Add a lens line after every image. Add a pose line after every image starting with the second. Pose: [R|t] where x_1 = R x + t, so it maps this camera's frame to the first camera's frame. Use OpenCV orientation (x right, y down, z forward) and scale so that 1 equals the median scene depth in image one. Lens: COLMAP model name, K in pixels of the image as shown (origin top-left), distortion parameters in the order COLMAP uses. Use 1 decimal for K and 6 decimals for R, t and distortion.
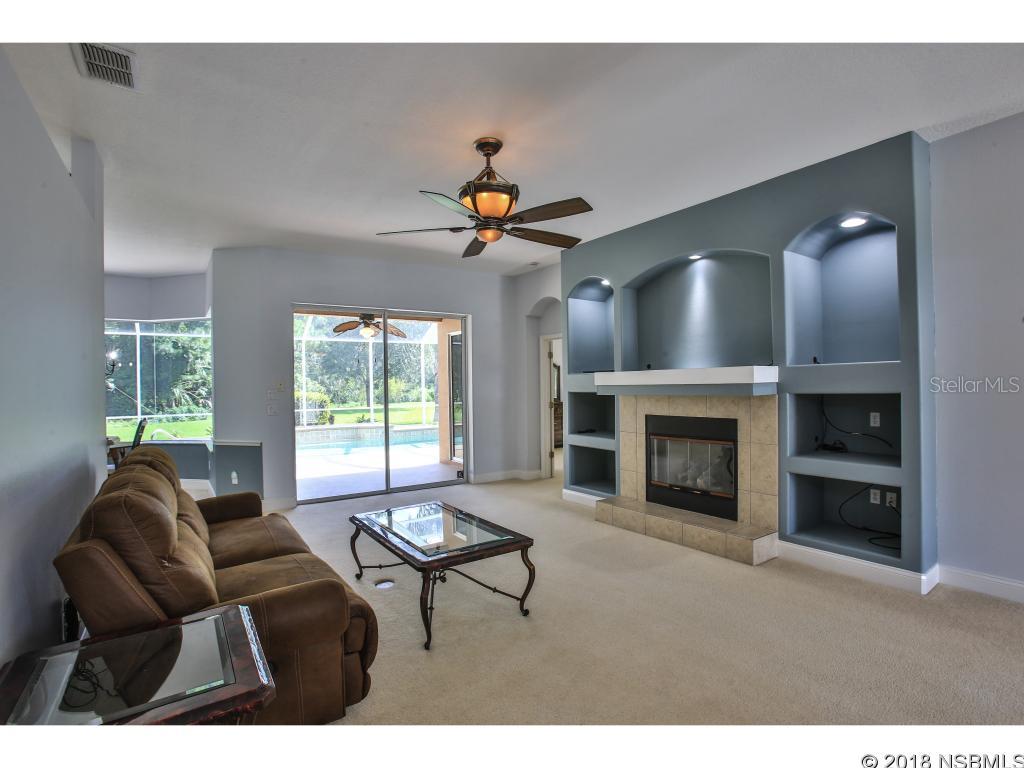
lens RADIAL K [[498.1, 0, 502.7], [0, 498.1, 382.4], [0, 0, 1]] dist [-0.076382, 0.033177]
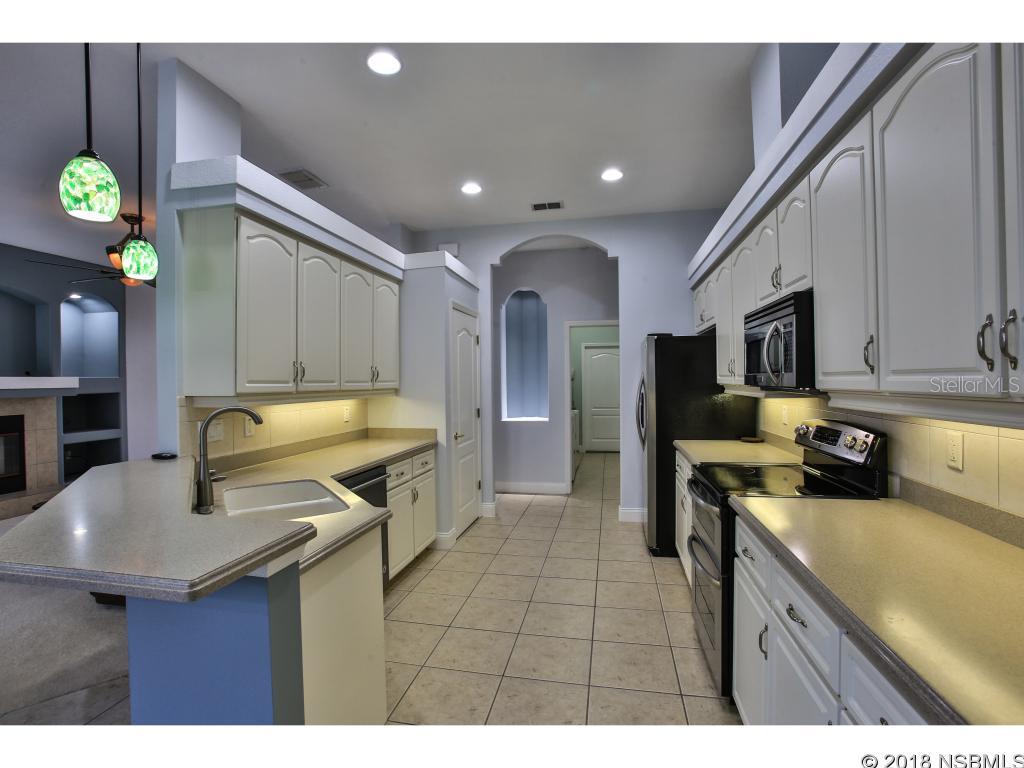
lens RADIAL K [[498.1, 0, 502.7], [0, 498.1, 382.4], [0, 0, 1]] dist [-0.076382, 0.033177]
pose [[-0.692609, 0.024440, 0.720899, -1.184376], [0.022155, 0.999675, -0.012605, 0.026186], [-0.720972, 0.007242, -0.692926, 0.803703]]
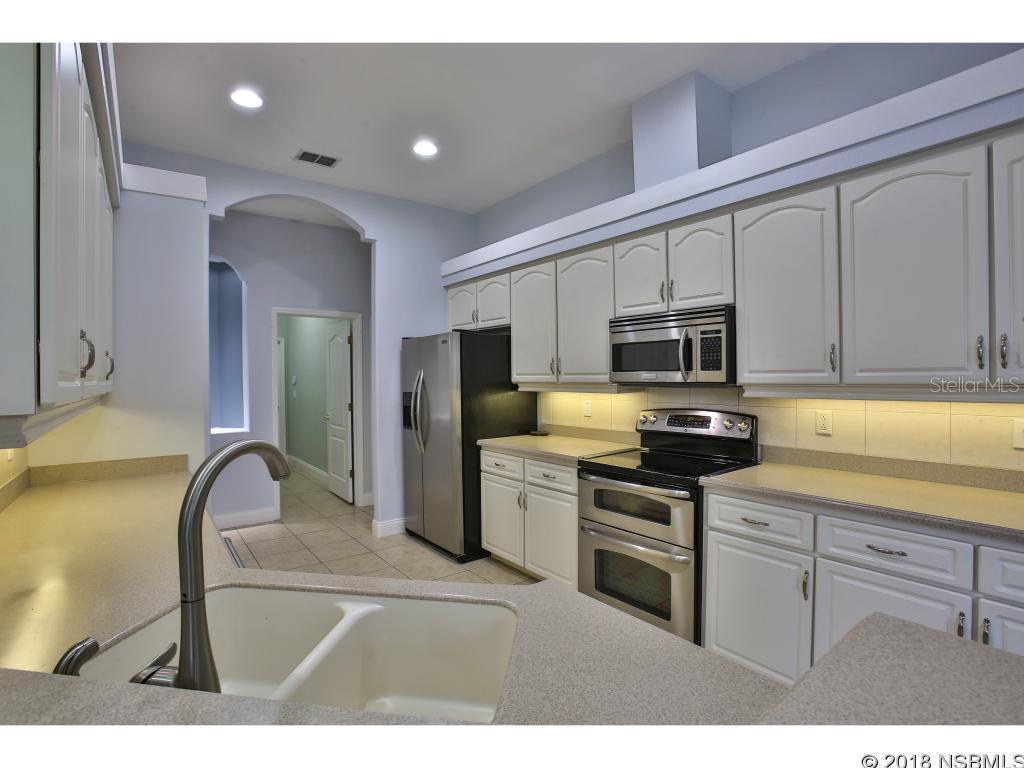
lens RADIAL K [[498.1, 0, 502.7], [0, 498.1, 382.4], [0, 0, 1]] dist [-0.076382, 0.033177]
pose [[-0.998348, 0.027416, -0.050503, -0.810363], [0.027145, 0.999613, 0.006038, 0.021450], [0.050649, 0.004657, -0.998706, 0.840194]]
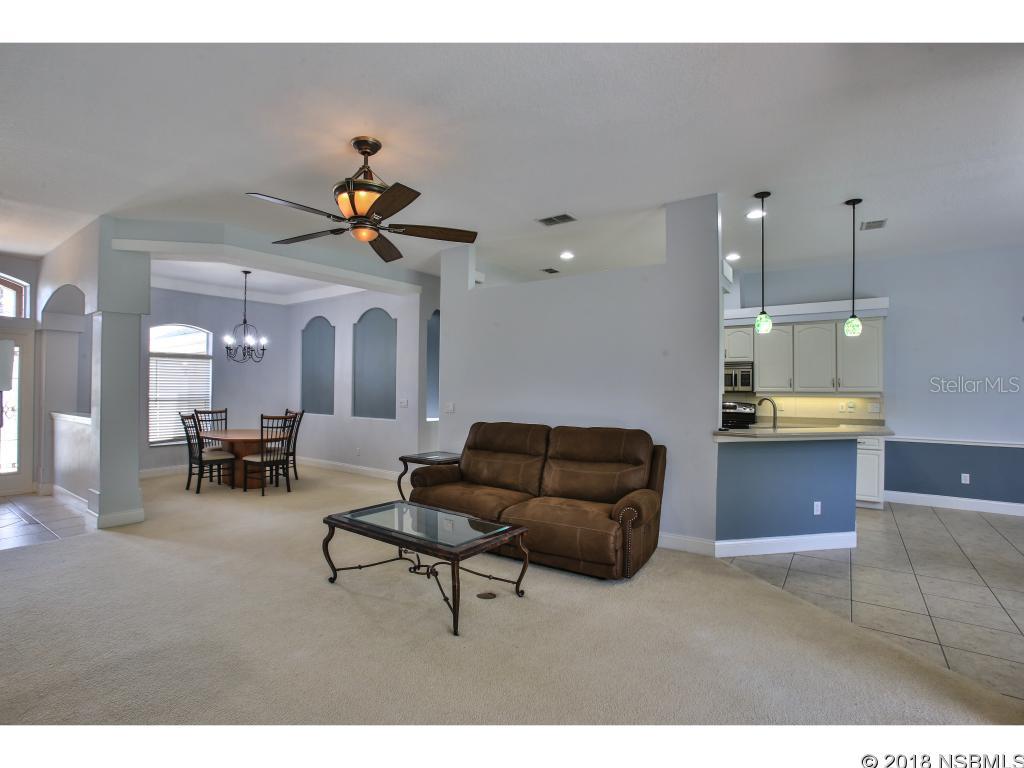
lens RADIAL K [[498.1, 0, 502.7], [0, 498.1, 382.4], [0, 0, 1]] dist [-0.076382, 0.033177]
pose [[-0.933589, 0.010219, -0.358200, 0.048294], [0.013180, 0.999896, -0.005824, 0.006166], [0.358103, -0.010158, -0.933627, 1.355190]]
